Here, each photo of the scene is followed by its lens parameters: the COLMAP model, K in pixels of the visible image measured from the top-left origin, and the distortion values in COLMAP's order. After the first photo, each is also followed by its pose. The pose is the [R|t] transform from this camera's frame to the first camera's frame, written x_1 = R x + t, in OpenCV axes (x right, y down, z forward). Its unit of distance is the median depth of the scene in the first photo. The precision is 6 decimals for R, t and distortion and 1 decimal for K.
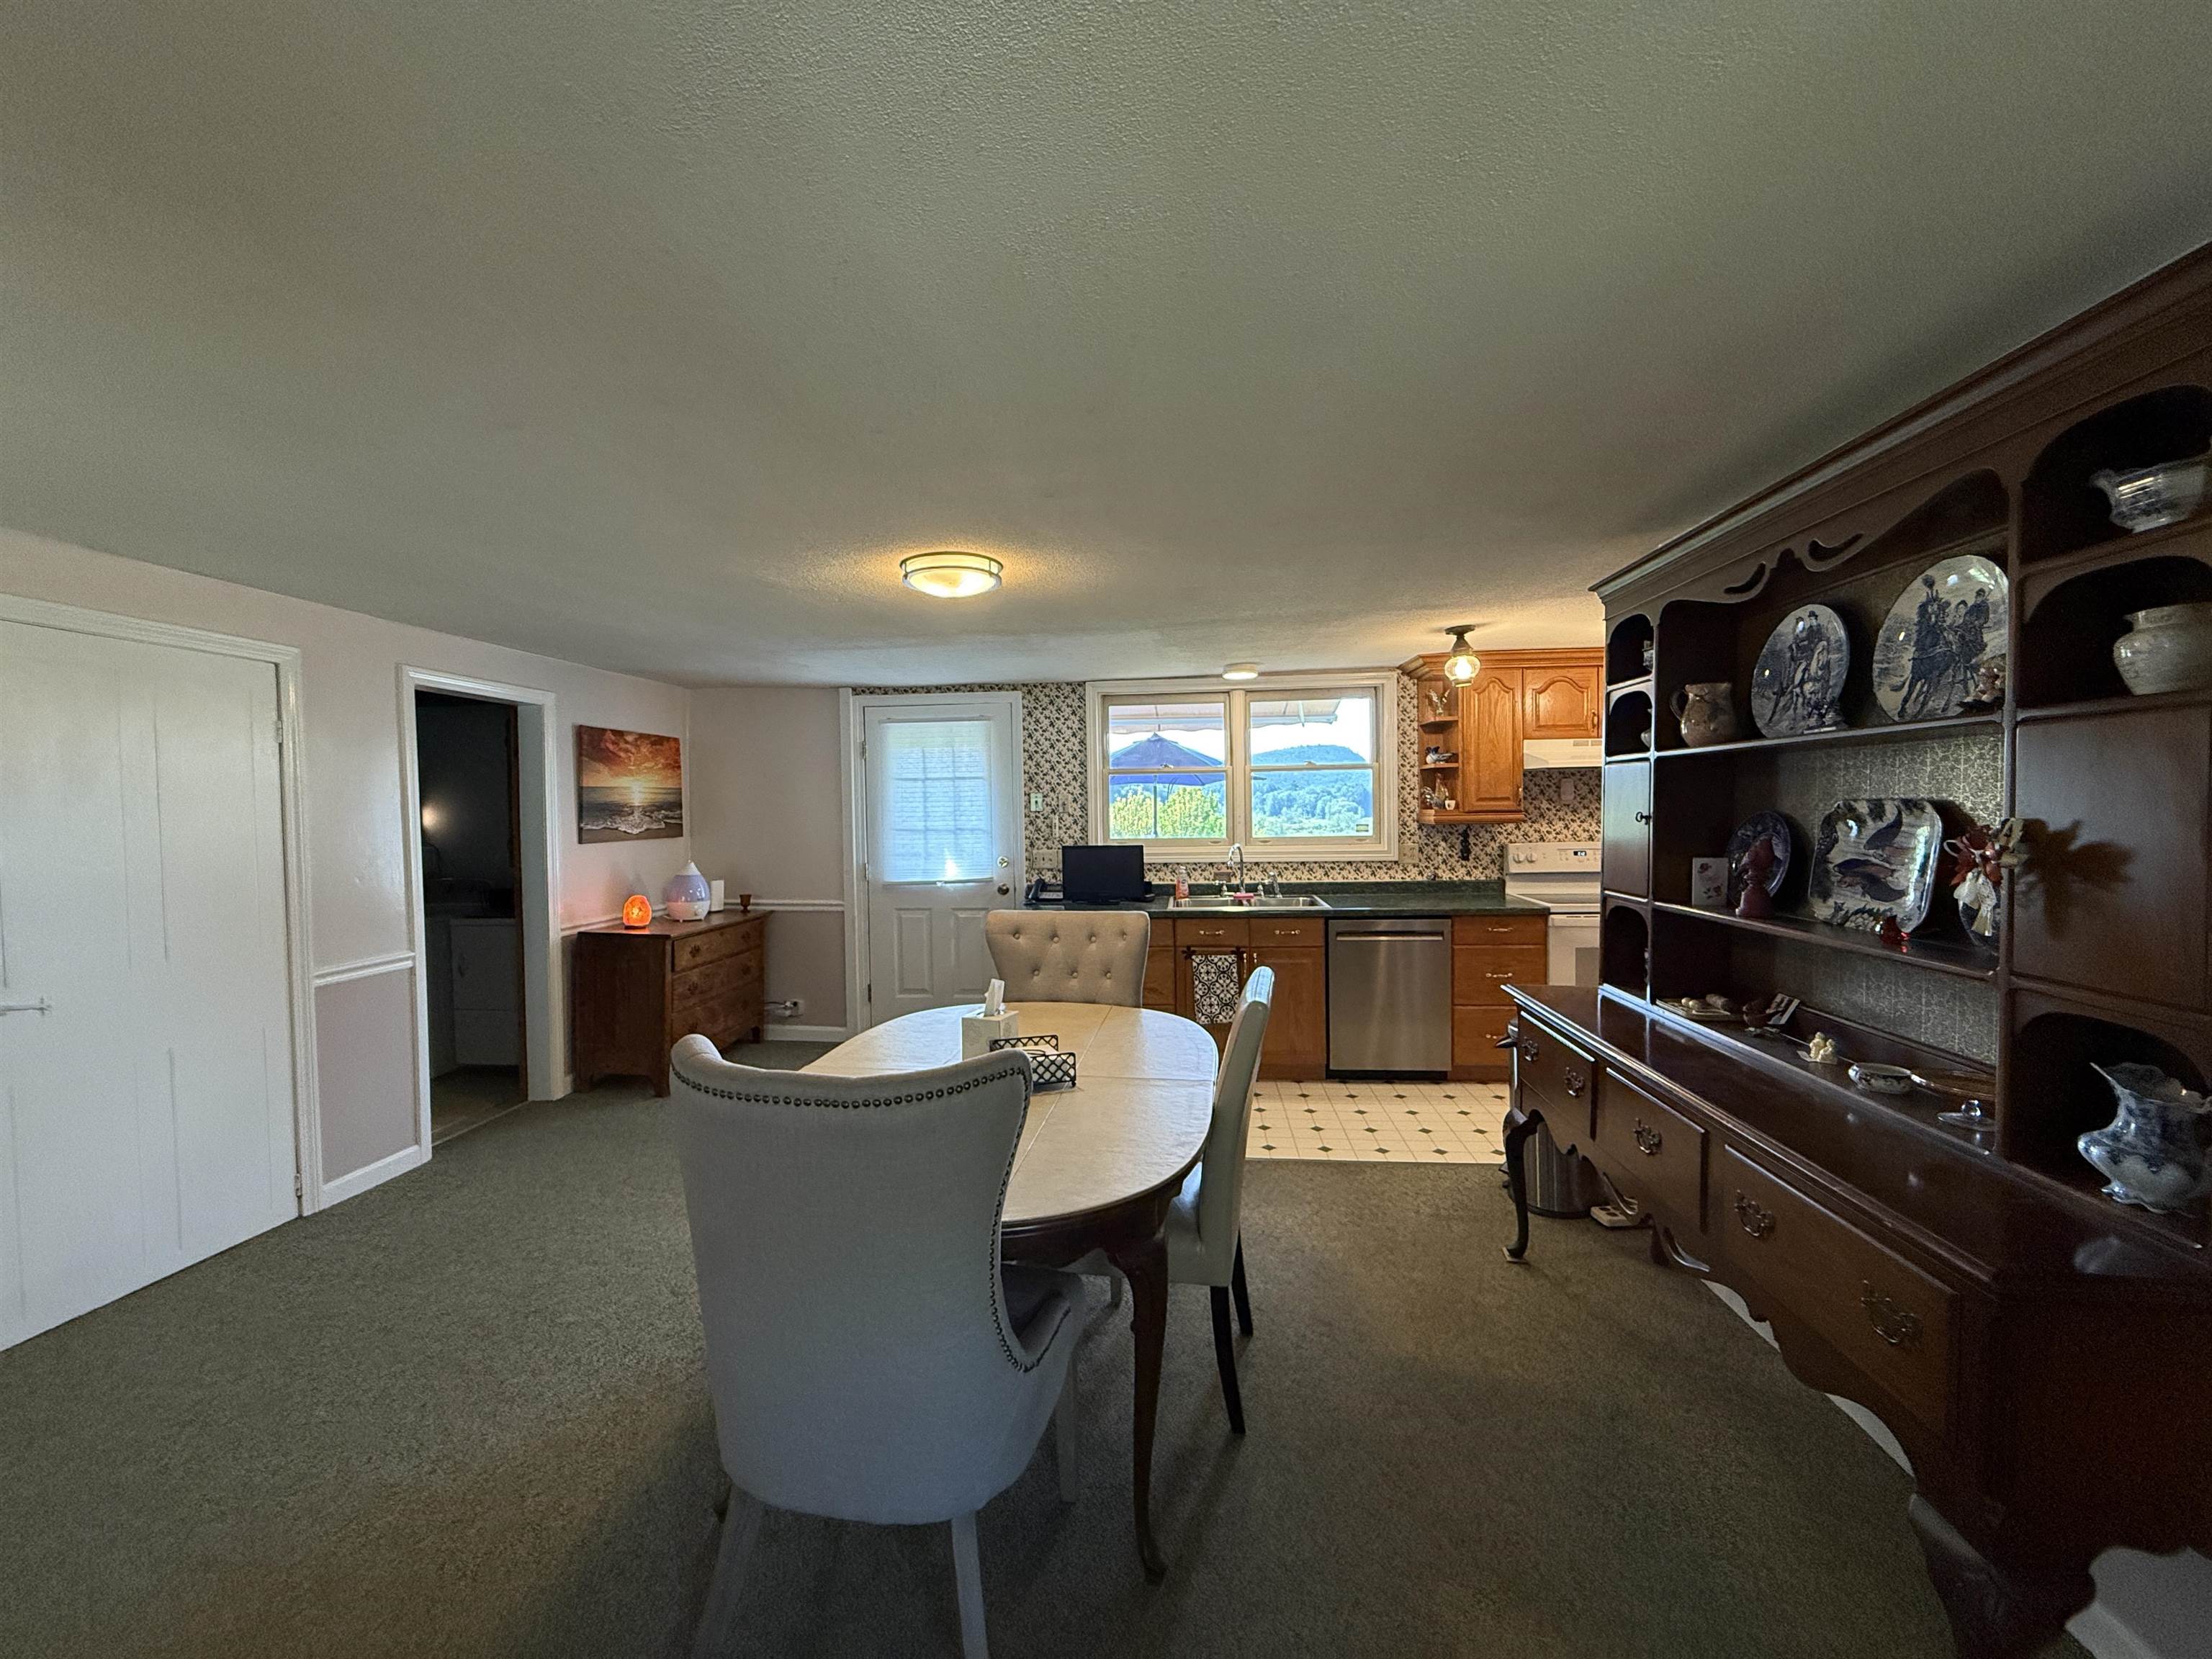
lens RADIAL K [[880.5, 0, 1099.6], [0, 880.5, 830.0], [0, 0, 1]] dist [0.000717, 0.000388]
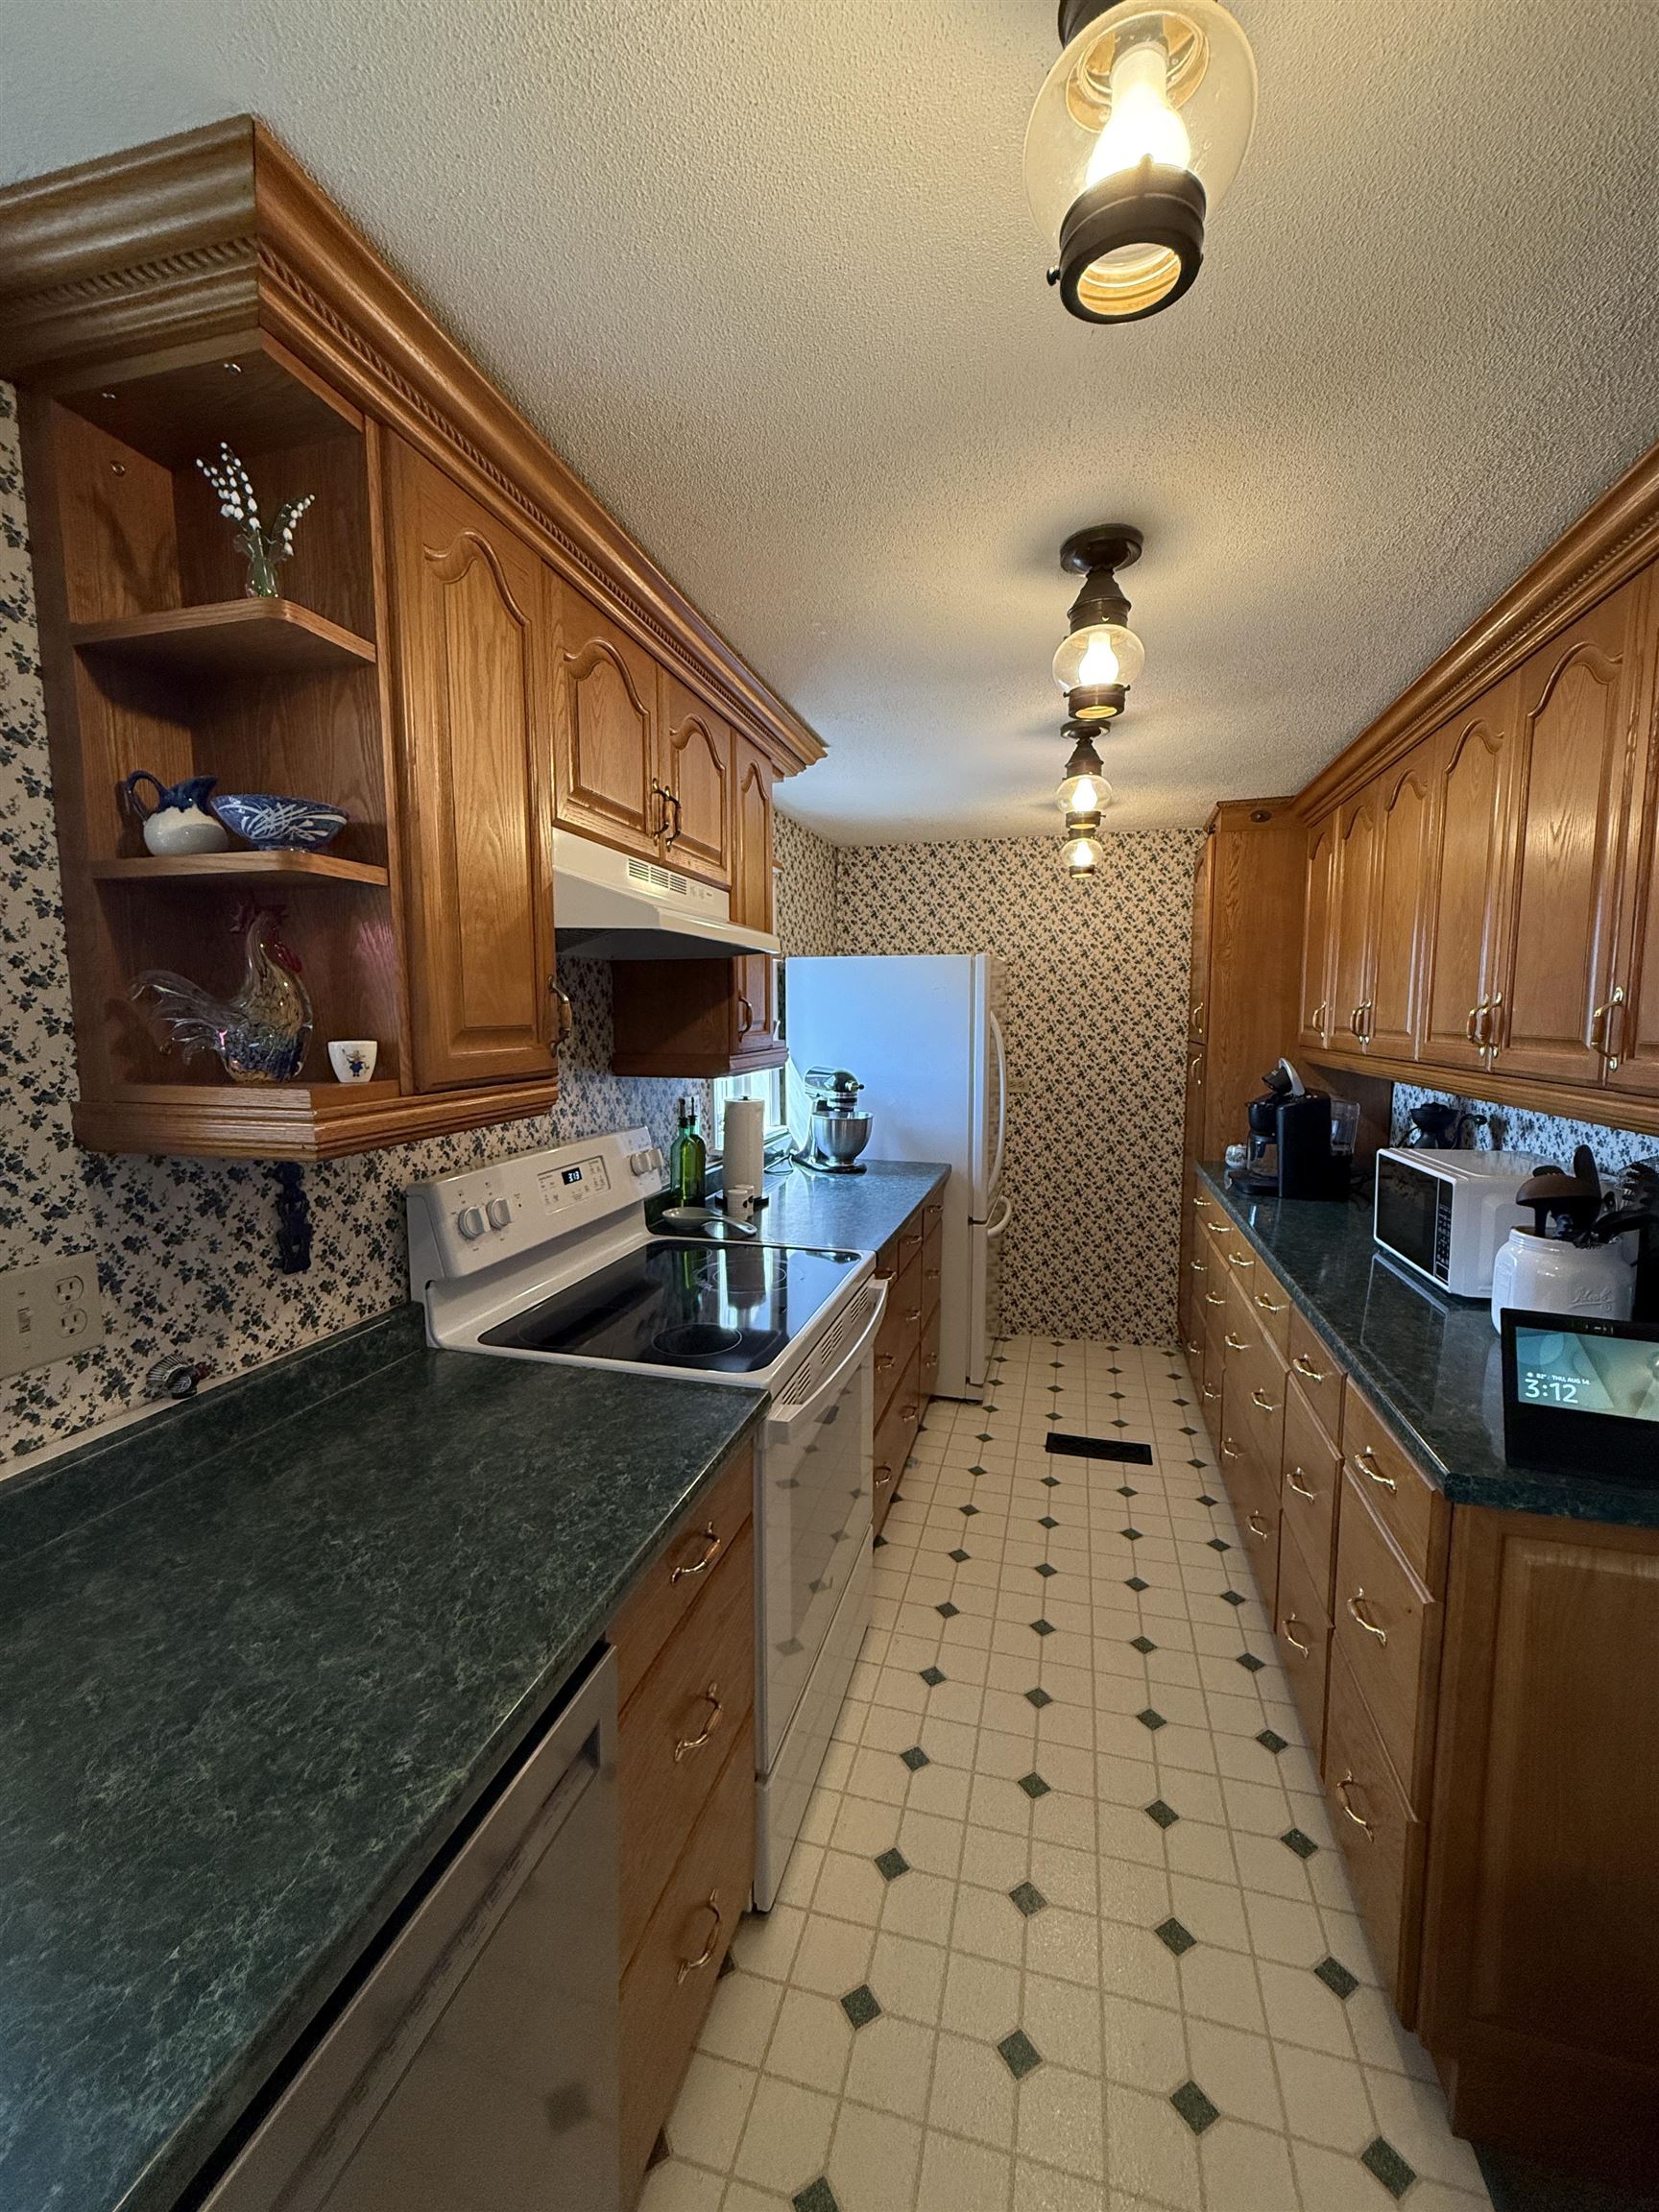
lens RADIAL K [[880.5, 0, 829.9], [0, 880.5, 1098.6], [0, 0, 1]] dist [0.000717, 0.000388]
pose [[0.165038, -0.079865, 0.983048, 0.194576], [0.024077, 0.996745, 0.076936, -0.031441], [-0.985993, 0.010972, 0.166424, 0.806474]]
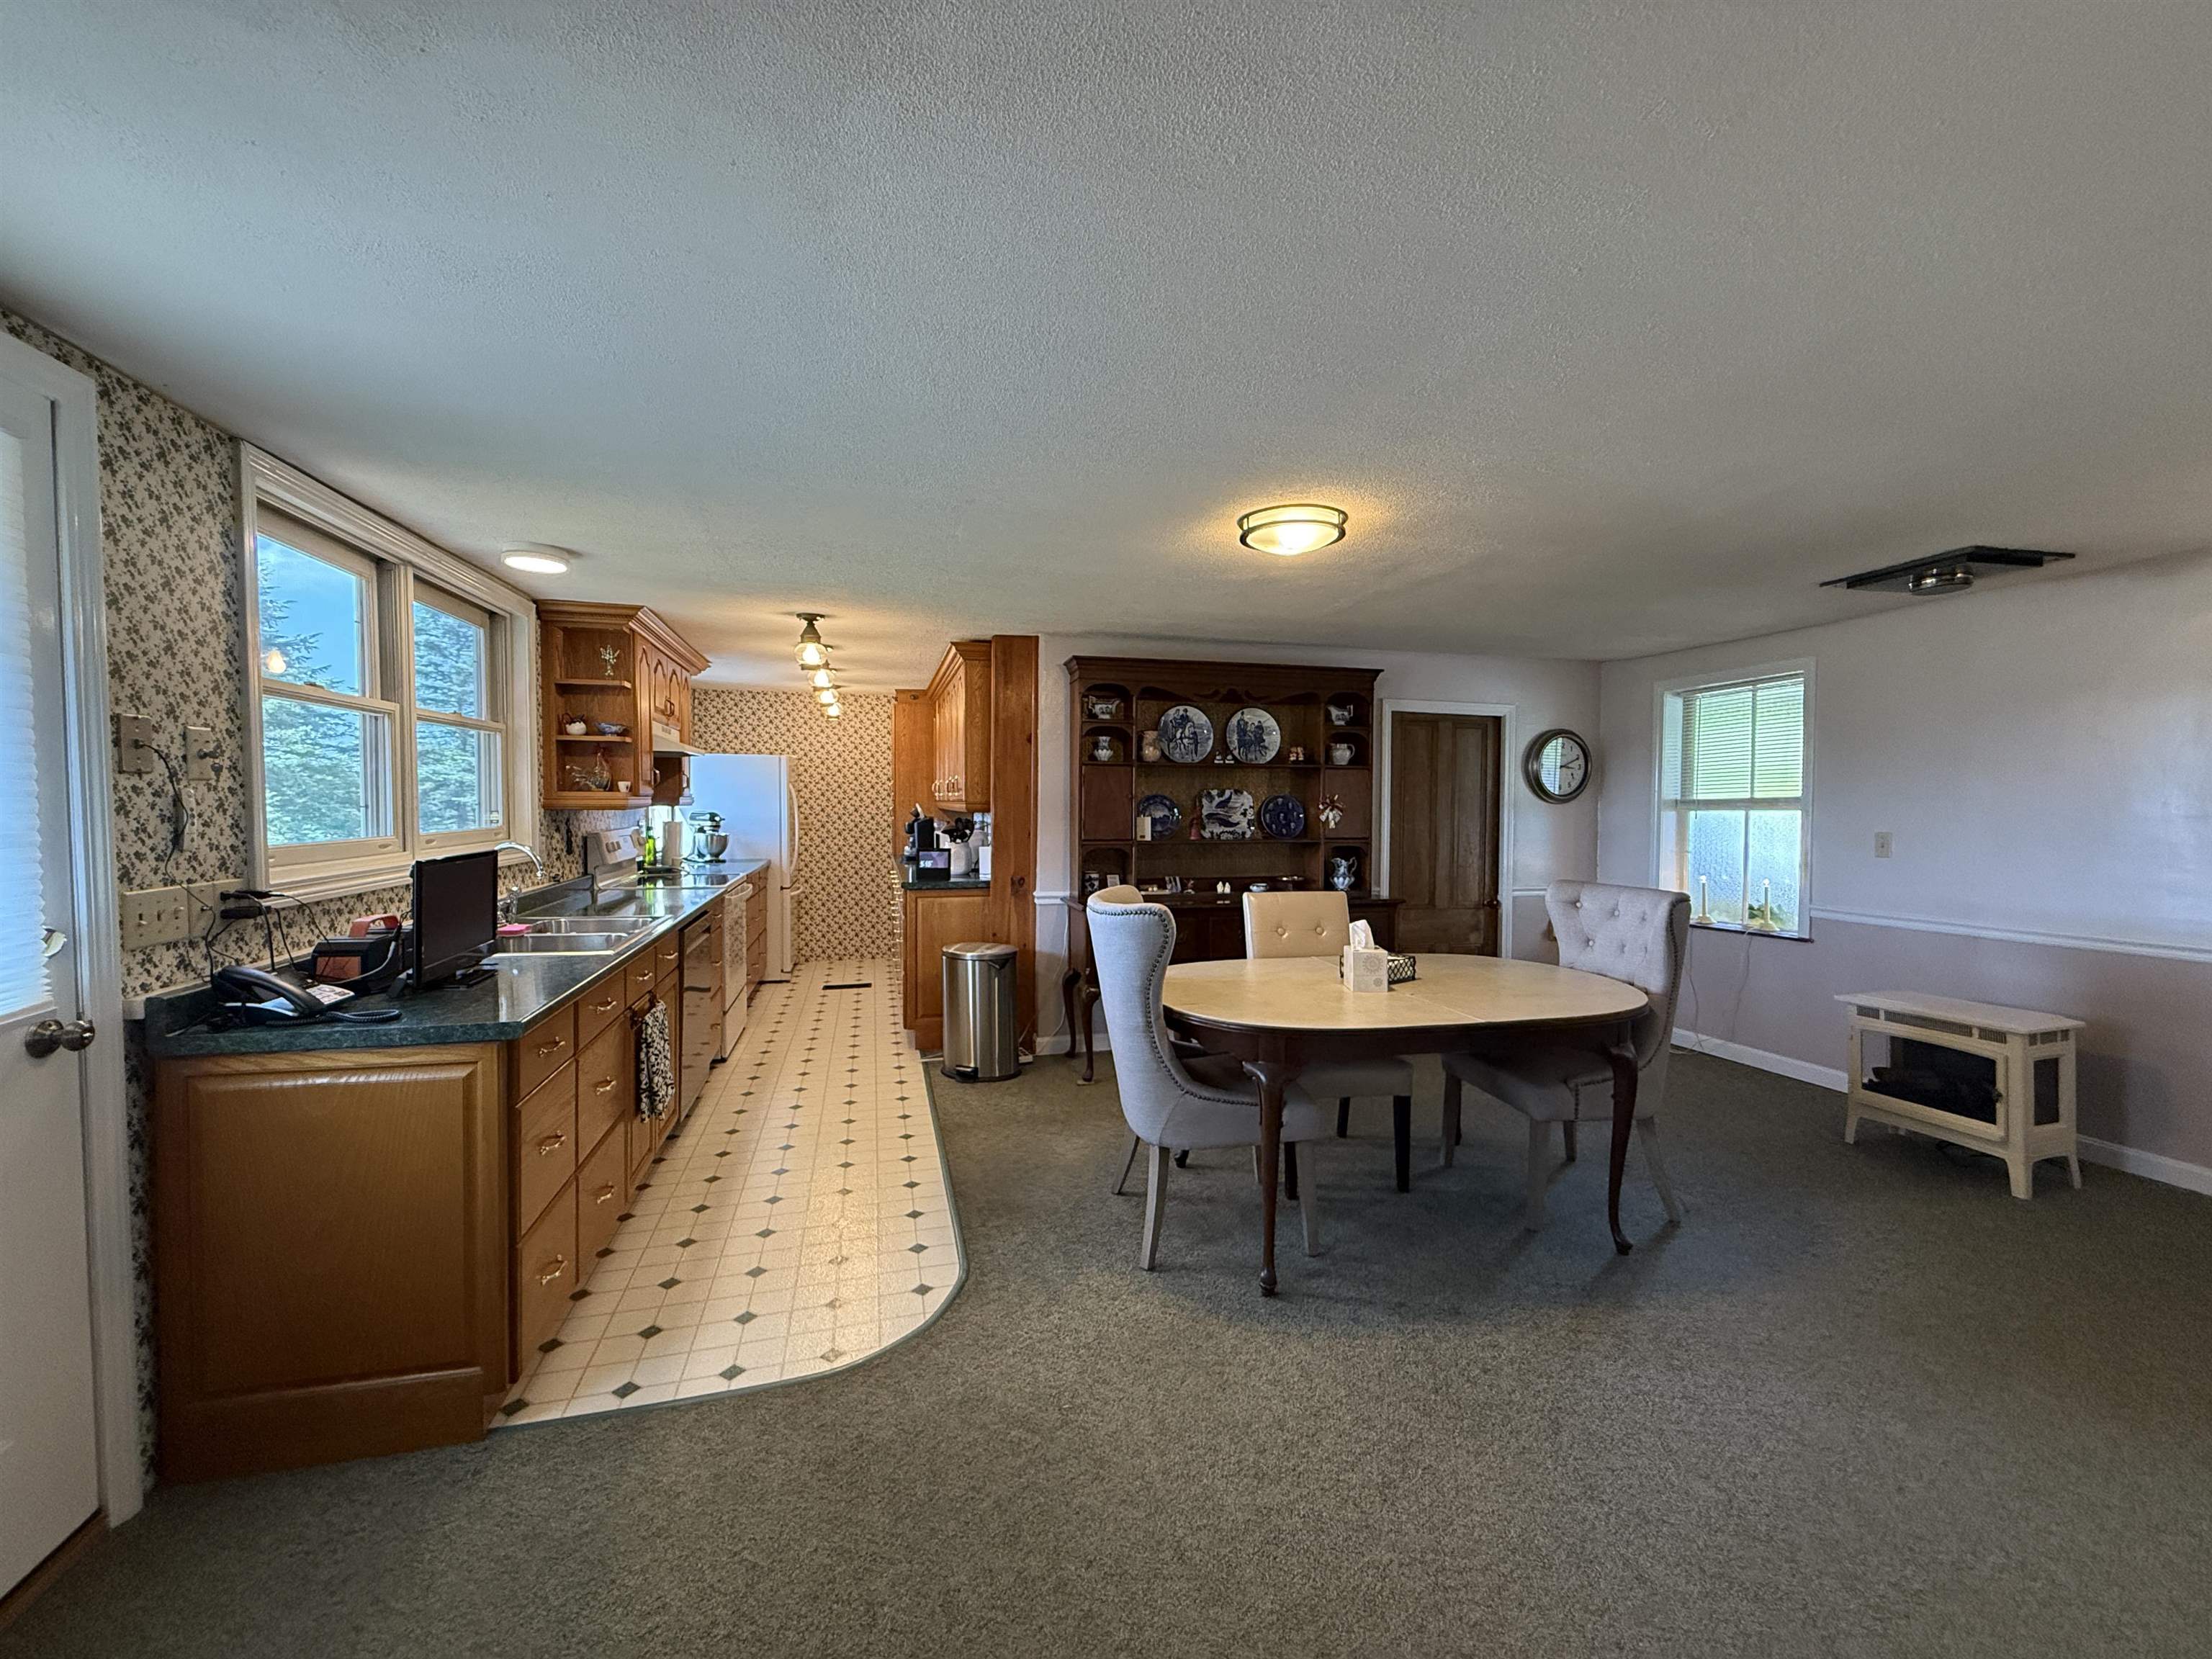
lens RADIAL K [[880.5, 0, 1099.6], [0, 880.5, 830.0], [0, 0, 1]] dist [0.000717, 0.000388]
pose [[-0.349606, -0.019405, 0.936696, -0.530554], [0.025237, 0.999228, 0.030119, -0.000887], [-0.936557, 0.034169, -0.348847, 0.824260]]
